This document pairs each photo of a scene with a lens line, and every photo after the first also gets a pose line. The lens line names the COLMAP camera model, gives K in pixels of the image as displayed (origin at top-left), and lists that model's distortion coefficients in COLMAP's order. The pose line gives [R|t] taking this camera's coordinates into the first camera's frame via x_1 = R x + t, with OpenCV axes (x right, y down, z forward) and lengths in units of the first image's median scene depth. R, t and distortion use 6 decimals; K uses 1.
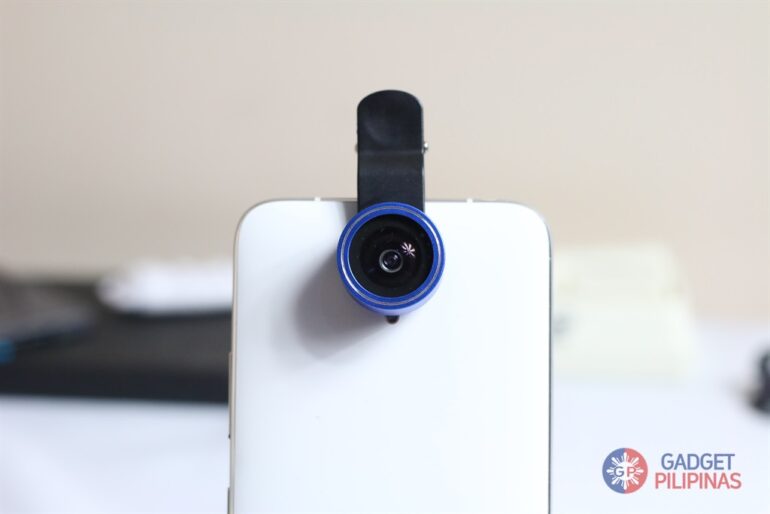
lens RADIAL K [[1802.3, 0, 385.5], [0, 1802.3, 257.8], [0, 0, 1]] dist [-0.078250, 0.000000]
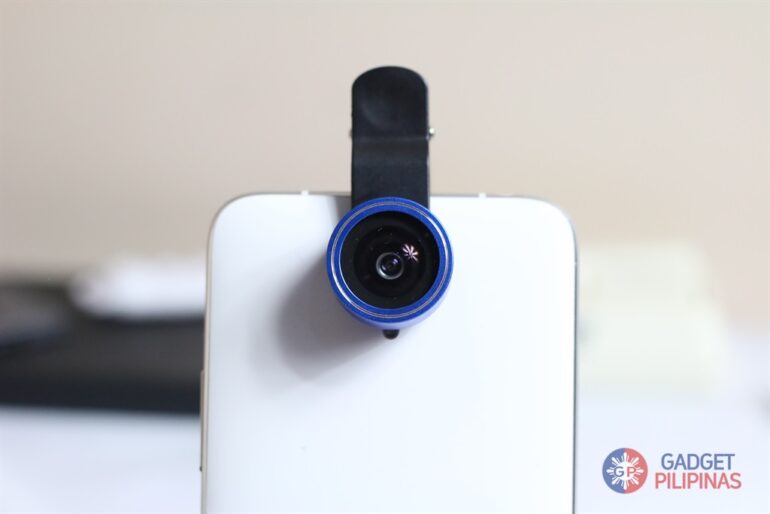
lens RADIAL K [[1802.3, 0, 384.4], [0, 1802.3, 255.5], [0, 0, 1]] dist [-0.078250, 0.000000]
pose [[0.999975, 0.005488, -0.004363, 0.004074], [-0.005475, 0.999980, 0.003028, -0.005548], [0.004380, -0.003004, 0.999986, 0.142795]]
